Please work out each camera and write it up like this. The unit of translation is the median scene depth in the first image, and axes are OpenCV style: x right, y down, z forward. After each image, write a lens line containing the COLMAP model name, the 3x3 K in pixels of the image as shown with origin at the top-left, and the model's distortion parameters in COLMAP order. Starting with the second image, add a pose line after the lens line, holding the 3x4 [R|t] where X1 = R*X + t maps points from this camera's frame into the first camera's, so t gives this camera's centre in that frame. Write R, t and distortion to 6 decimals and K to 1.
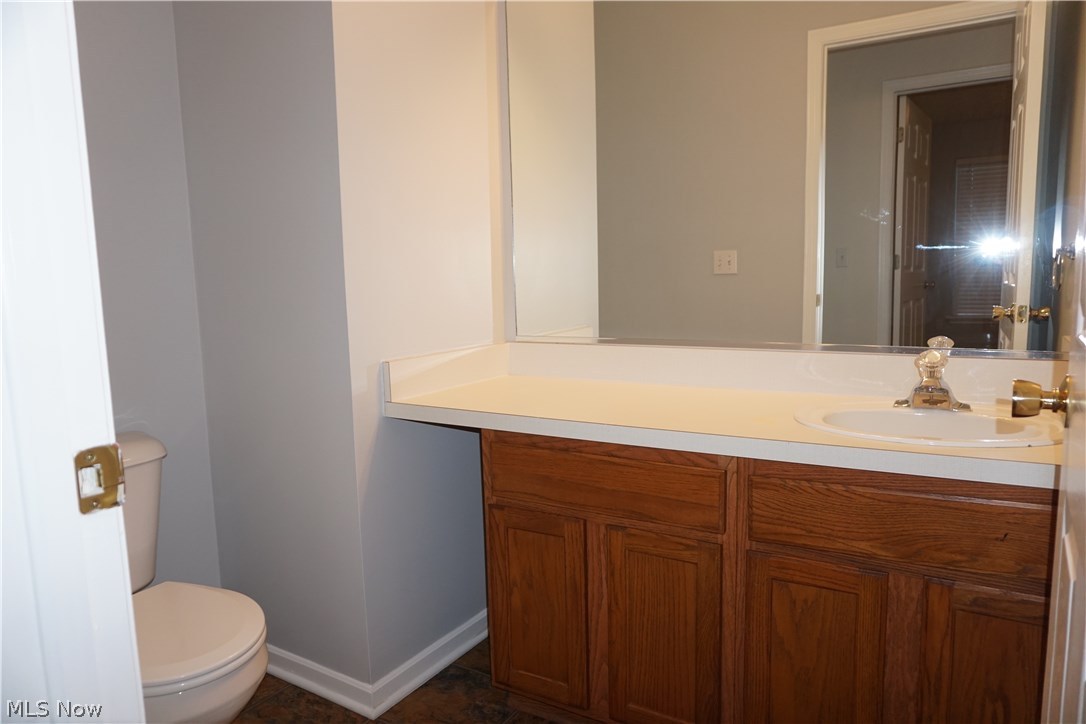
lens RADIAL K [[722.9, 0, 543.7], [0, 722.9, 361.0], [0, 0, 1]] dist [-0.053179, 0.033449]
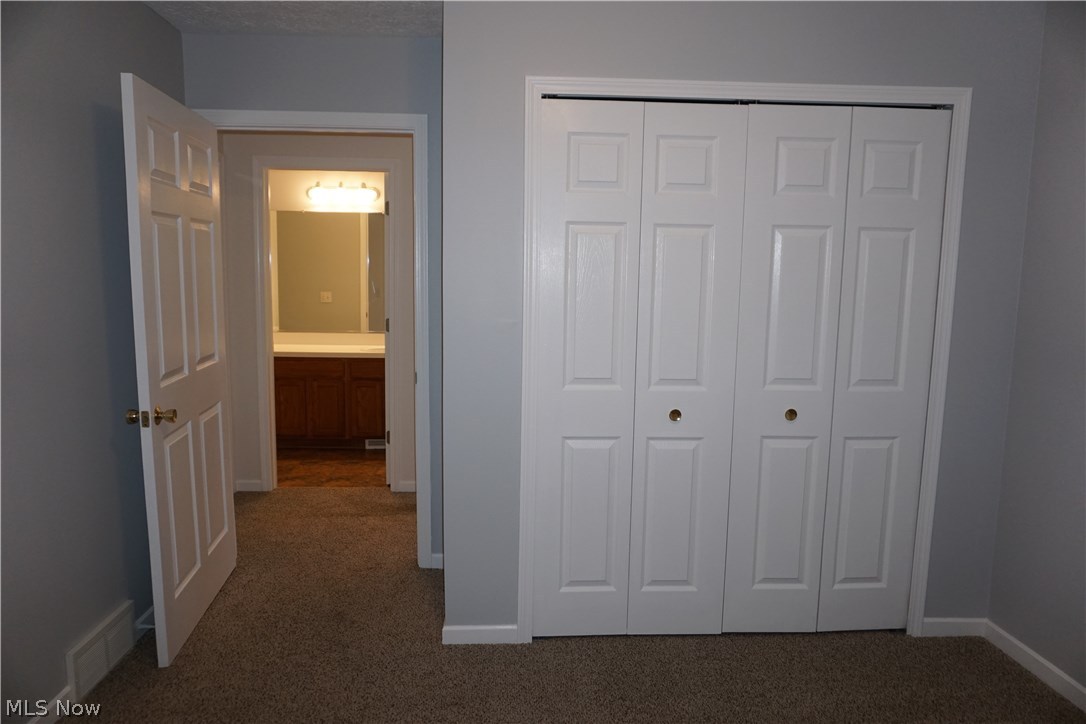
lens RADIAL K [[722.9, 0, 541.9], [0, 722.9, 360.6], [0, 0, 1]] dist [-0.053179, 0.033449]
pose [[0.828552, -0.038577, 0.558581, -0.944790], [0.038150, 0.999195, 0.012419, 0.120722], [-0.558610, 0.011021, 0.829357, -2.587248]]
